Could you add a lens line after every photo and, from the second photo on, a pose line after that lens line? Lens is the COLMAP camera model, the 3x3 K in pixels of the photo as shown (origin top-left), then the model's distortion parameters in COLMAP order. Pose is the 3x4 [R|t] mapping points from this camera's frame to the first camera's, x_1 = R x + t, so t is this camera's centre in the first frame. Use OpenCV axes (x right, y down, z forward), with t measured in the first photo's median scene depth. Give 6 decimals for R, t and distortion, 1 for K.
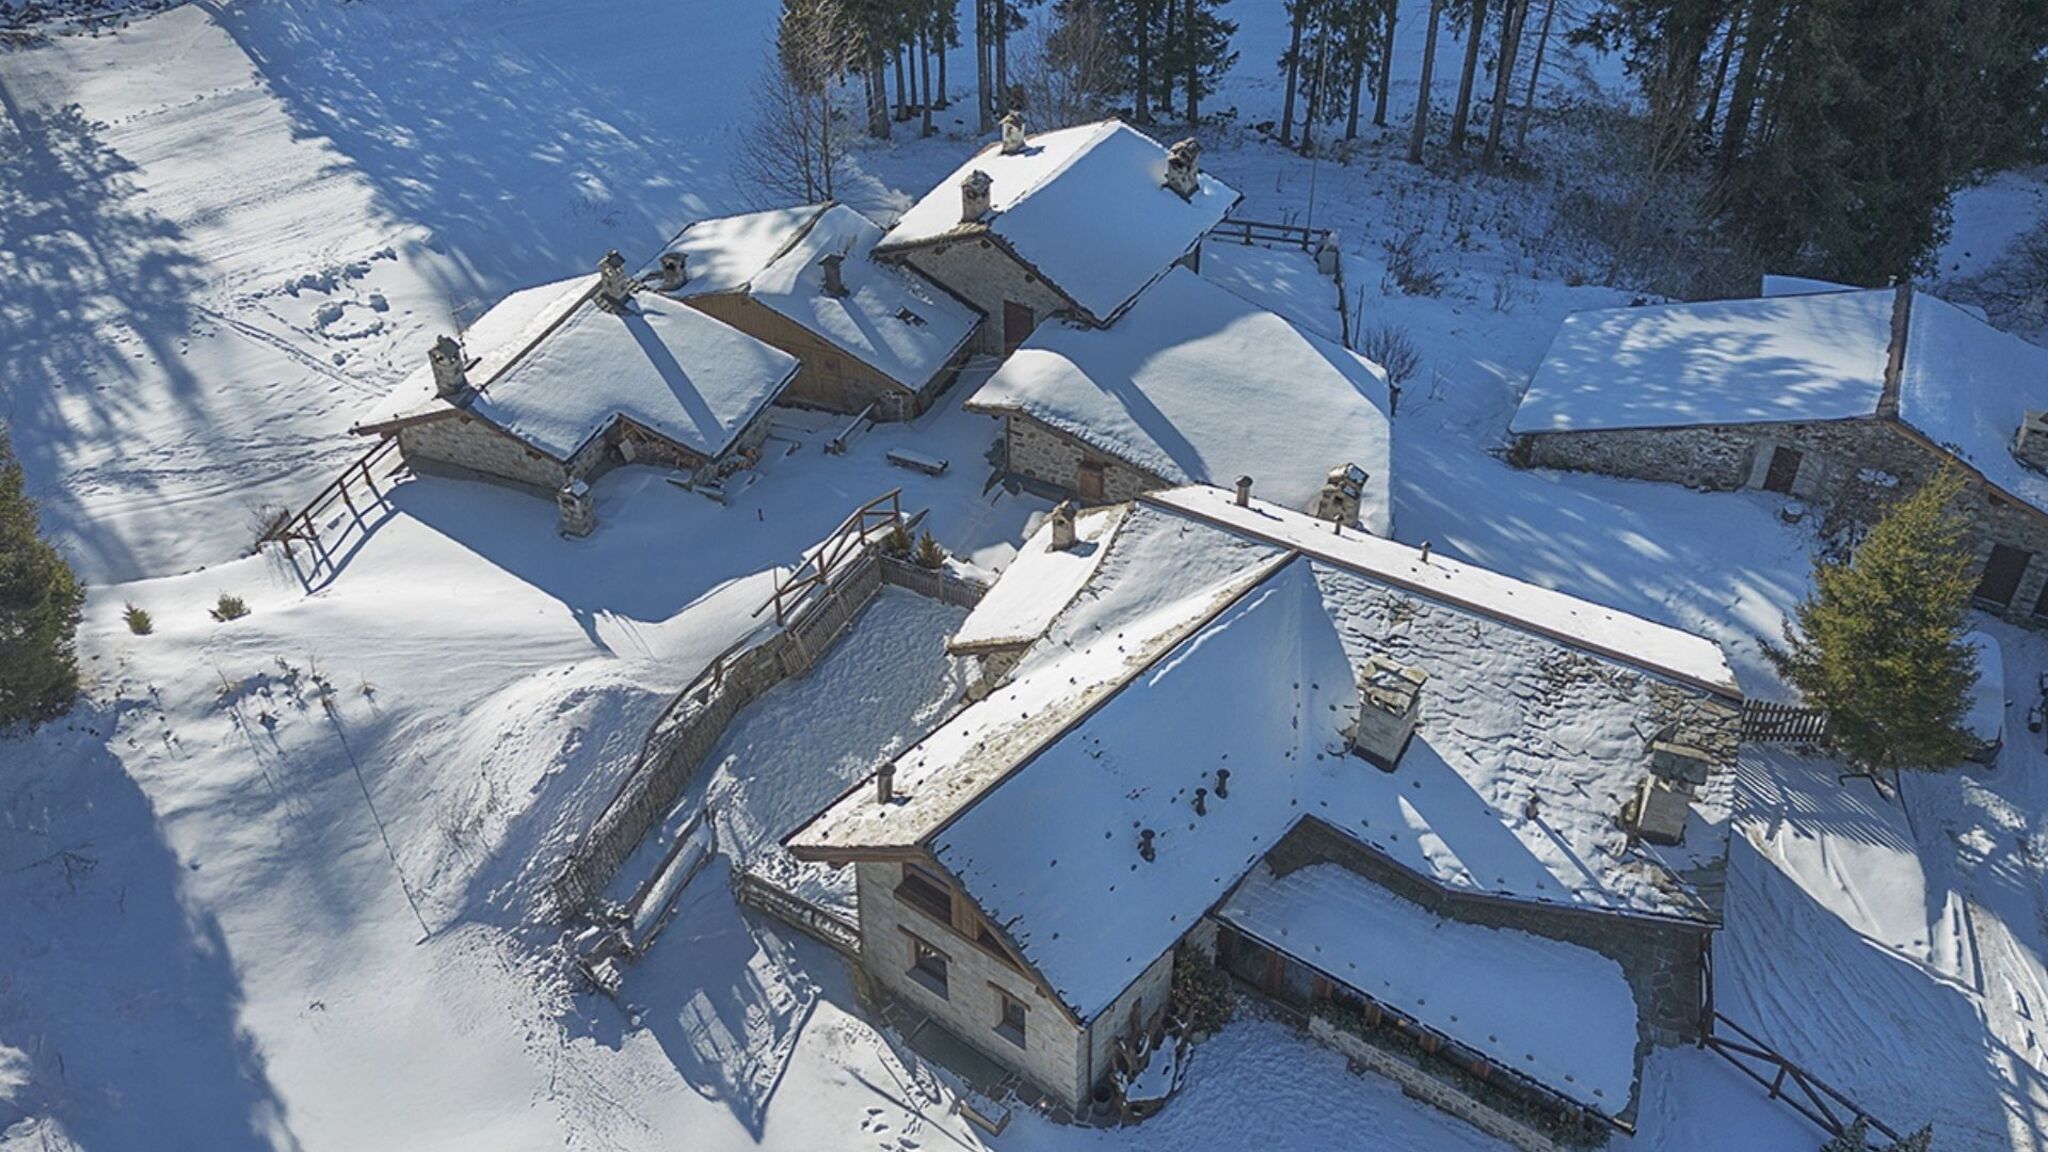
lens RADIAL K [[1832.2, 0, 1024.0], [0, 1832.2, 576.0], [0, 0, 1]] dist [0.141173, -0.176250]
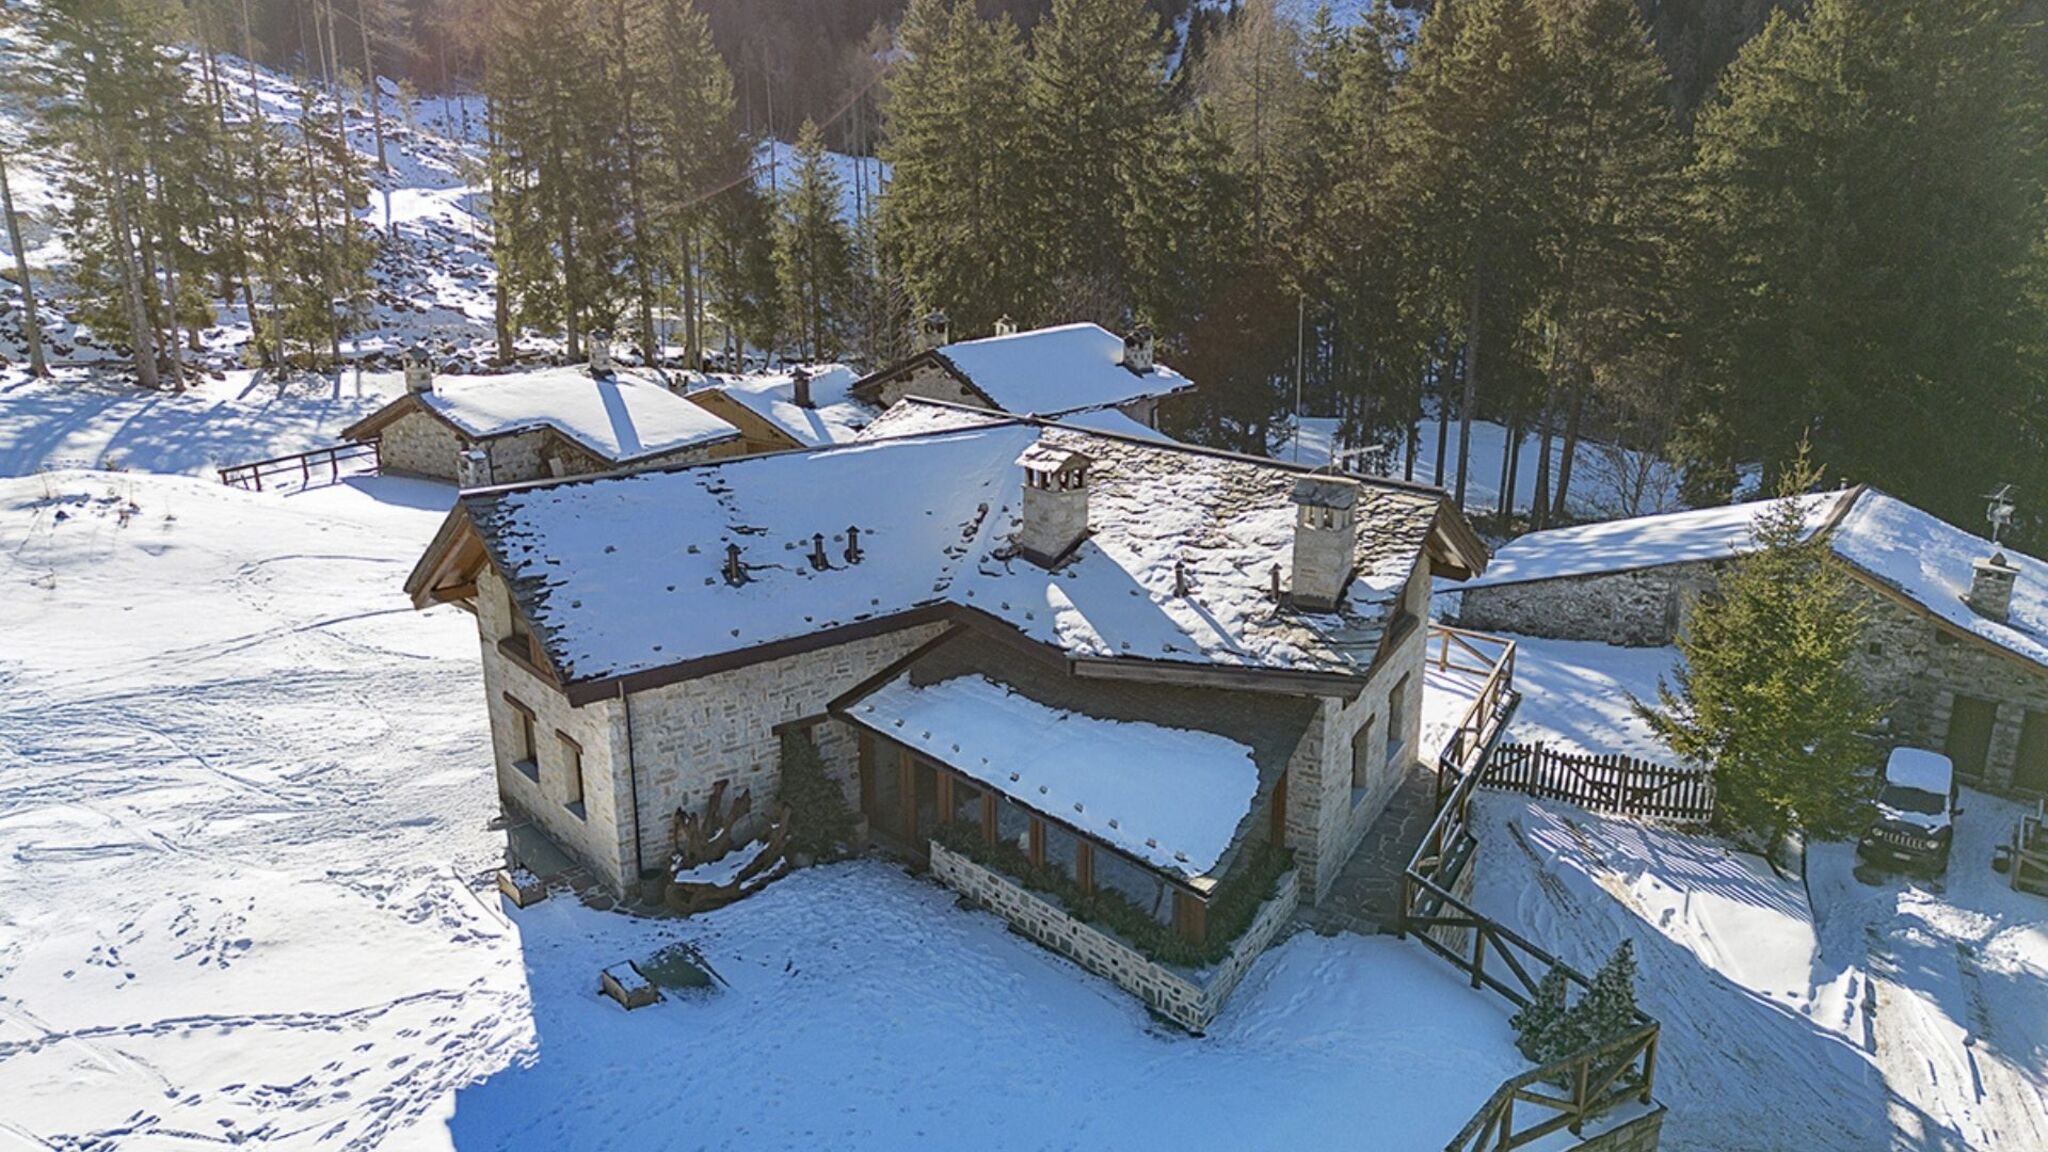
lens RADIAL K [[1476.1, 0, 1024.0], [0, 1476.1, 576.0], [0, 0, 1]] dist [0.112651, -0.116607]
pose [[0.974501, 0.065729, -0.214538, 0.337858], [-0.142196, 0.920531, -0.363872, 0.369385], [0.173572, 0.385101, 0.906405, 0.350364]]
